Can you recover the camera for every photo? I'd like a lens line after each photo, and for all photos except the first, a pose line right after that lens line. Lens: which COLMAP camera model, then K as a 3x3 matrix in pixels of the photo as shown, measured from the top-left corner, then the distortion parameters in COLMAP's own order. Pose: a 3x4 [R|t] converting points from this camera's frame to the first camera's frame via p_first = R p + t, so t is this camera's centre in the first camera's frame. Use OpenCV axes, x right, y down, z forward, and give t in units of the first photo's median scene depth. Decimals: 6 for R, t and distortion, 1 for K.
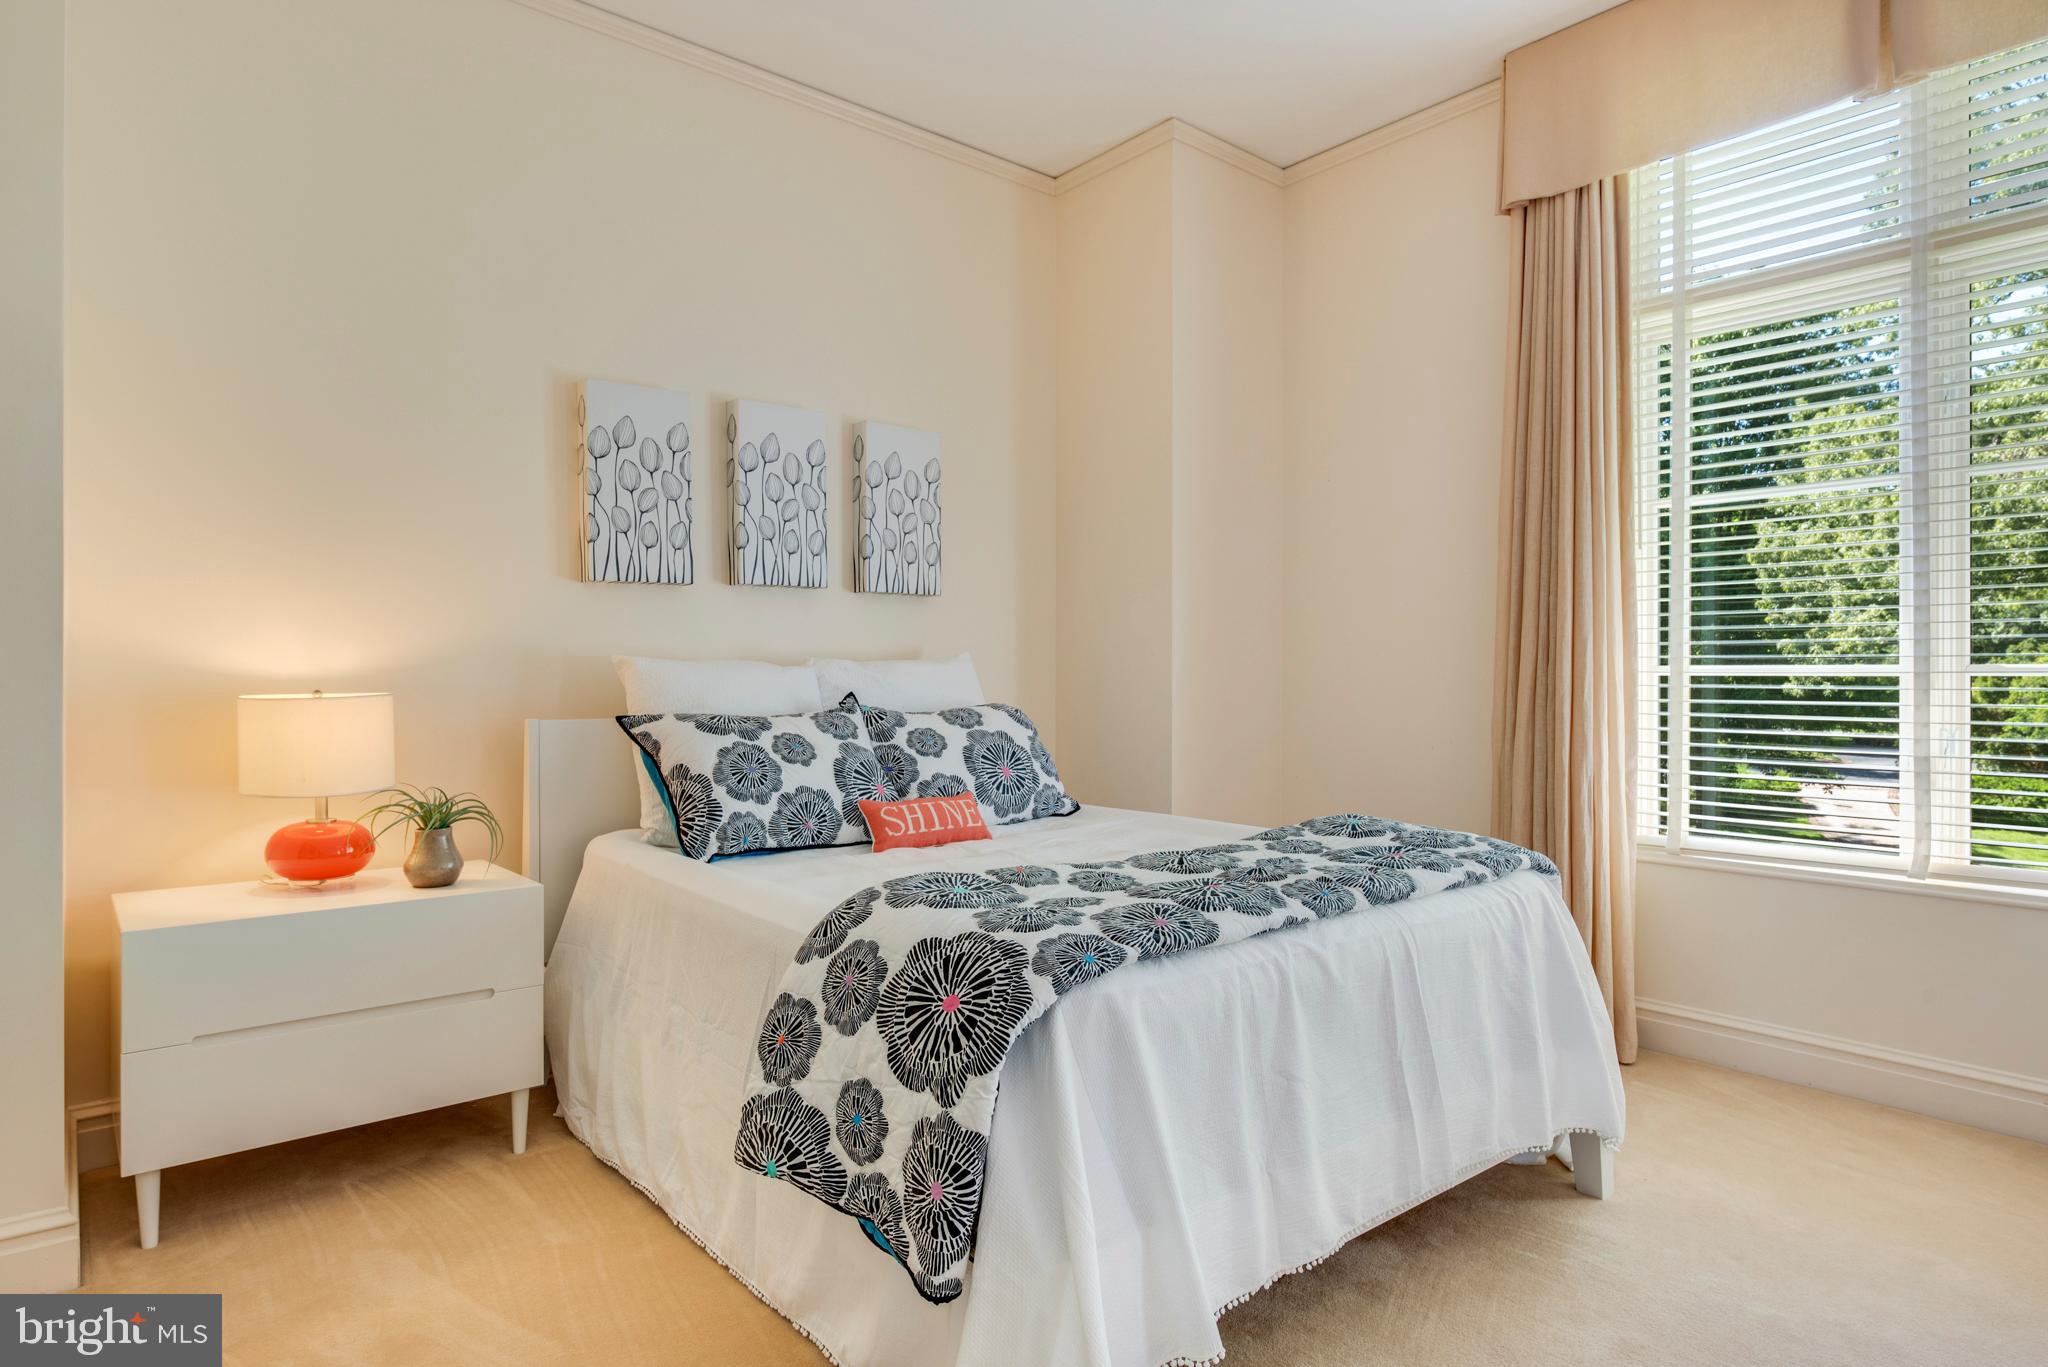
lens RADIAL K [[1142.3, 0, 1022.7], [0, 1142.3, 682.4], [0, 0, 1]] dist [-0.042774, -0.000435]
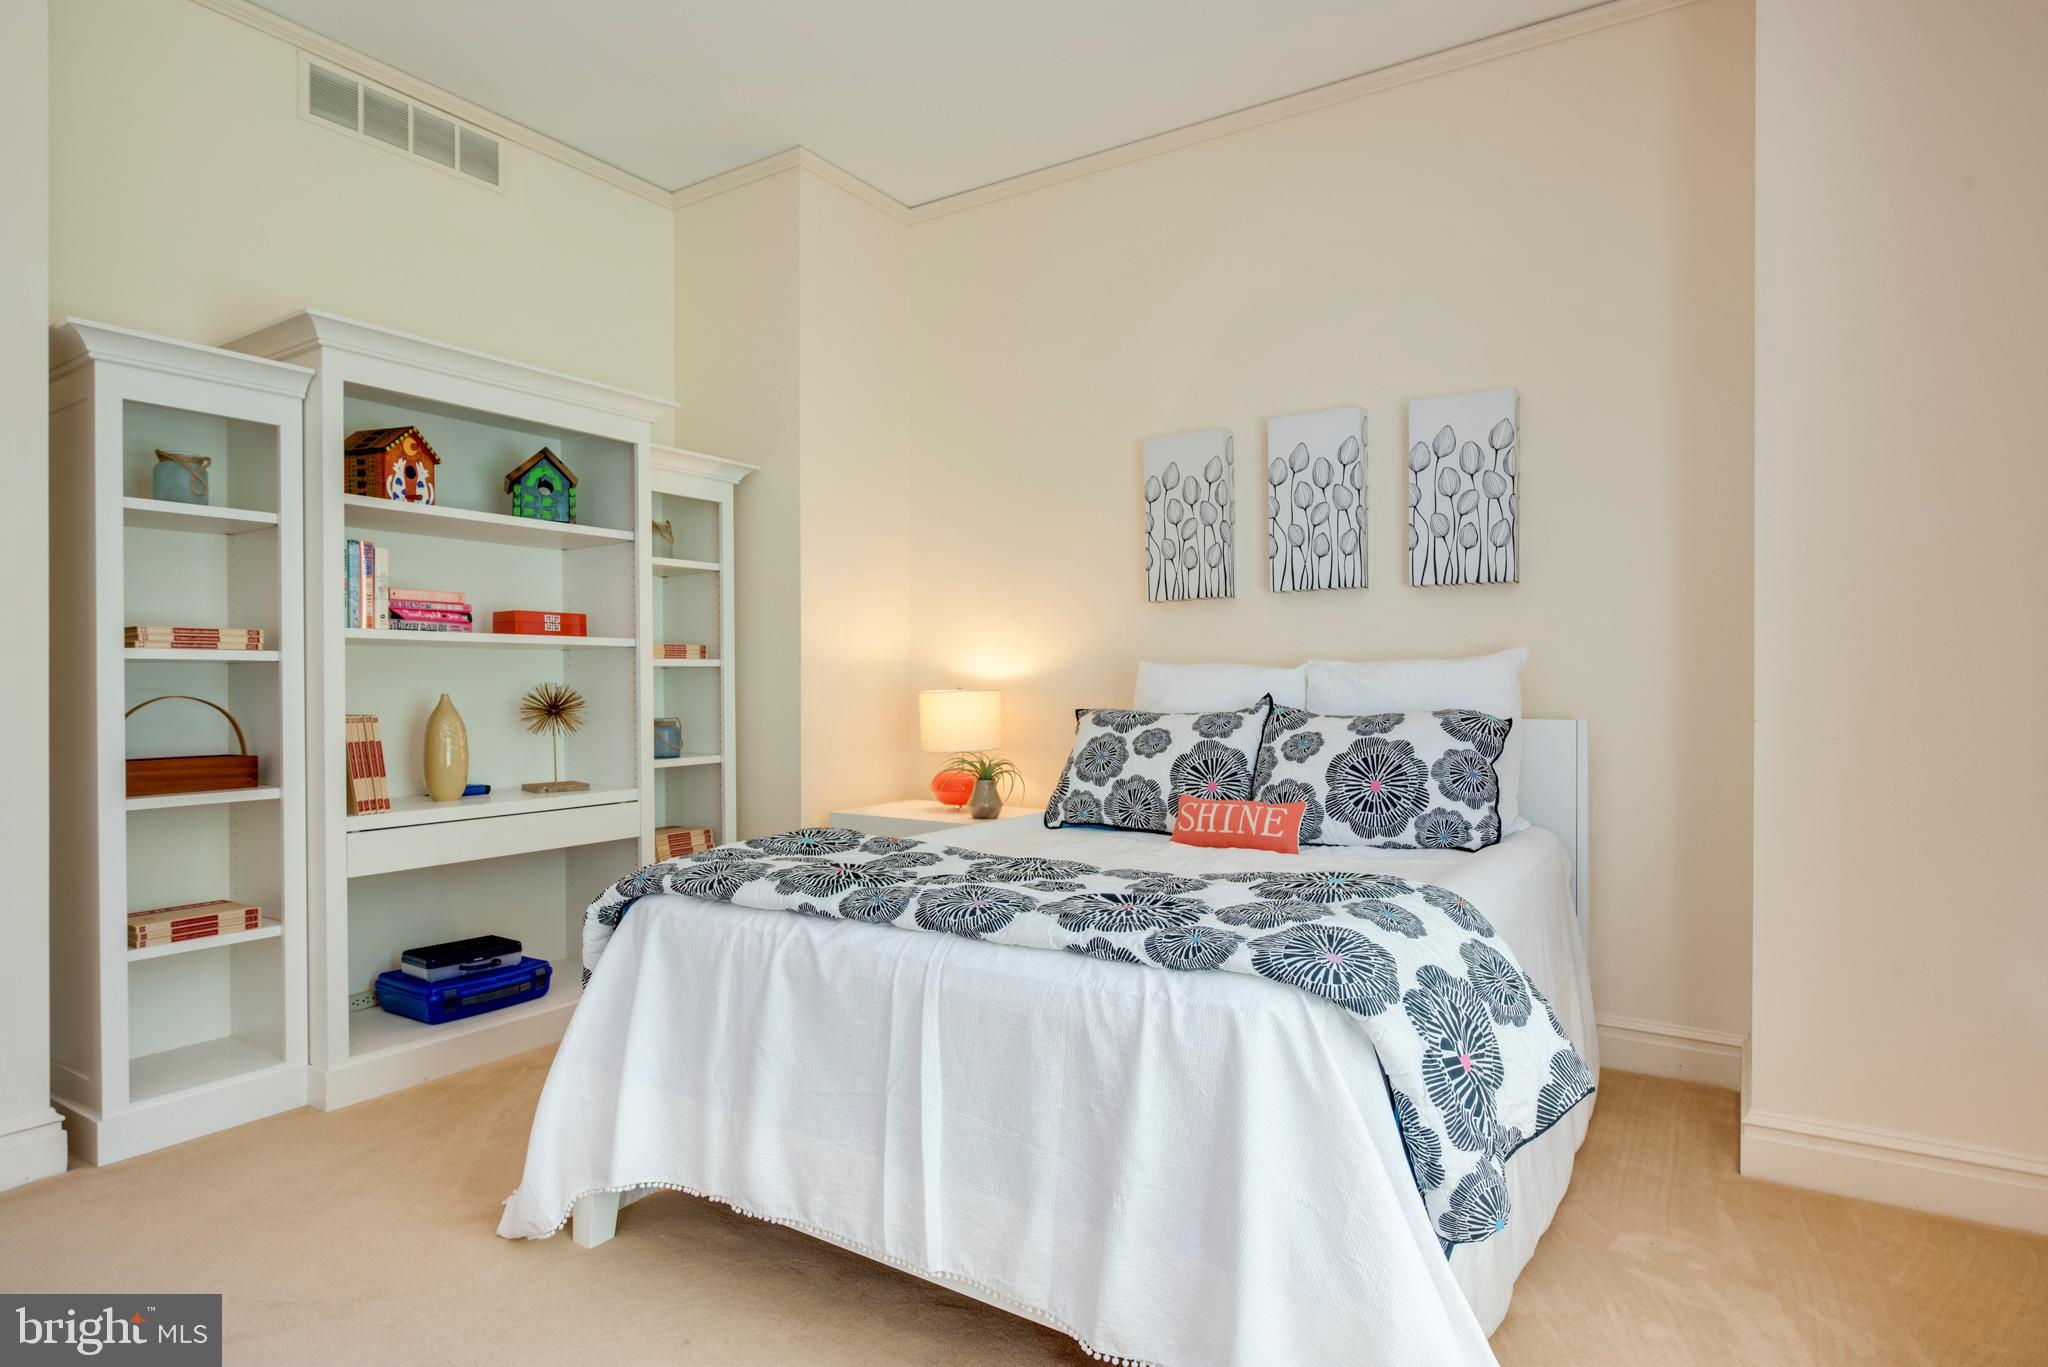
lens RADIAL K [[1114.0, 0, 1023.3], [0, 1114.0, 683.6], [0, 0, 1]] dist [0.004131, 0.000116]
pose [[0.290043, 0.003522, -0.957007, 0.795930], [-0.000830, 0.999994, 0.003429, -0.003636], [0.957013, -0.000200, 0.290044, 0.543267]]
